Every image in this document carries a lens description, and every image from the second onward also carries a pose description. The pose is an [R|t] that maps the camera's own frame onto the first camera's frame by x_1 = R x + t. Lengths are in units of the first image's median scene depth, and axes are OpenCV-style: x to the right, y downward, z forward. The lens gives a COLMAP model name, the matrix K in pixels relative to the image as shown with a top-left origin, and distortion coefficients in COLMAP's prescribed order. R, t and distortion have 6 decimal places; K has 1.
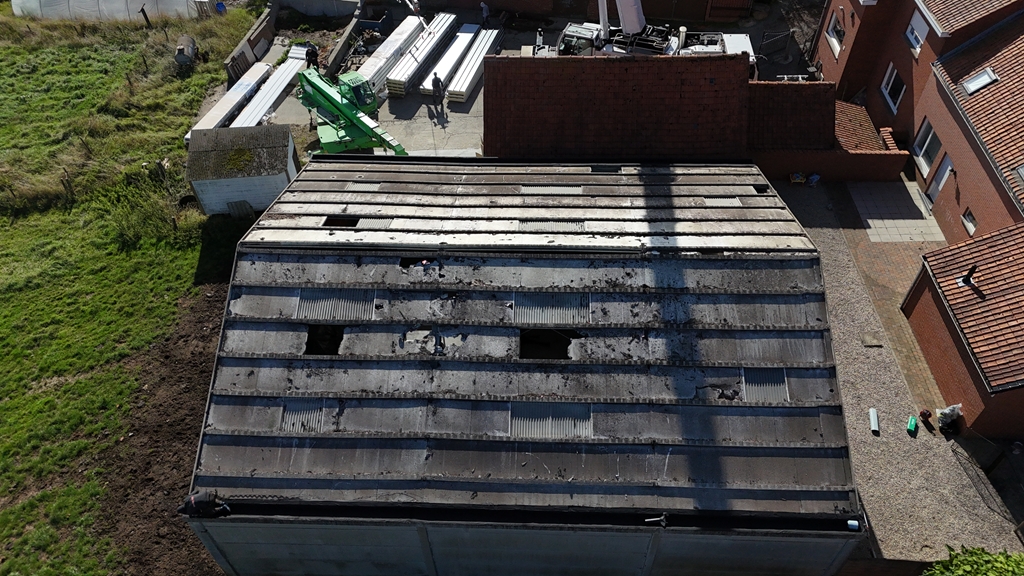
lens RADIAL K [[745.5, 0, 506.6], [0, 745.5, 292.0], [0, 0, 1]] dist [0.055047, -0.041519]
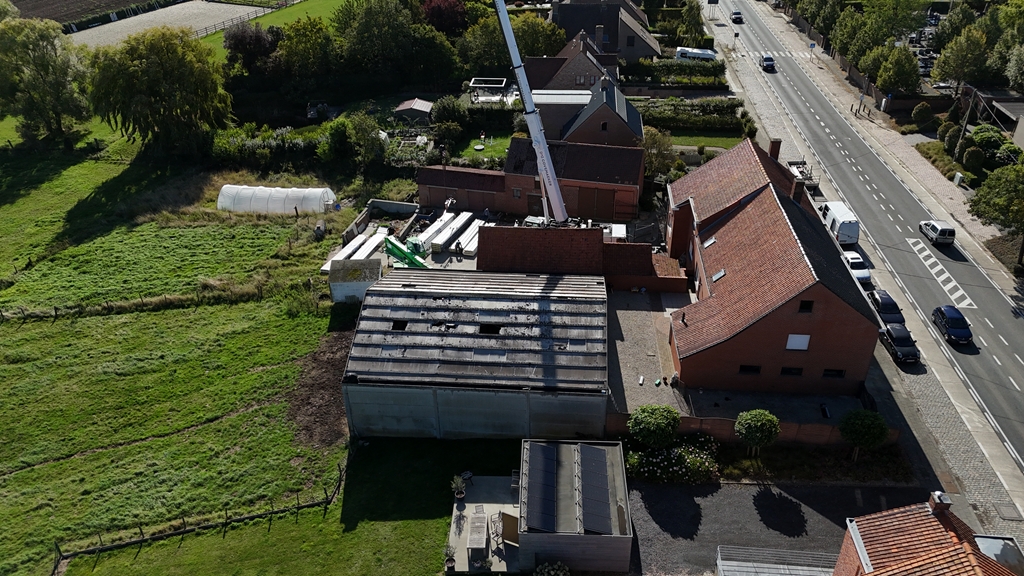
lens RADIAL K [[745.5, 0, 512.1], [0, 745.5, 289.7], [0, 0, 1]] dist [0.055047, -0.041519]
pose [[0.998788, 0.029910, -0.039094, 0.162987], [-0.039588, 0.960095, -0.276858, 0.469598], [0.029253, 0.278070, 0.960115, -1.037127]]
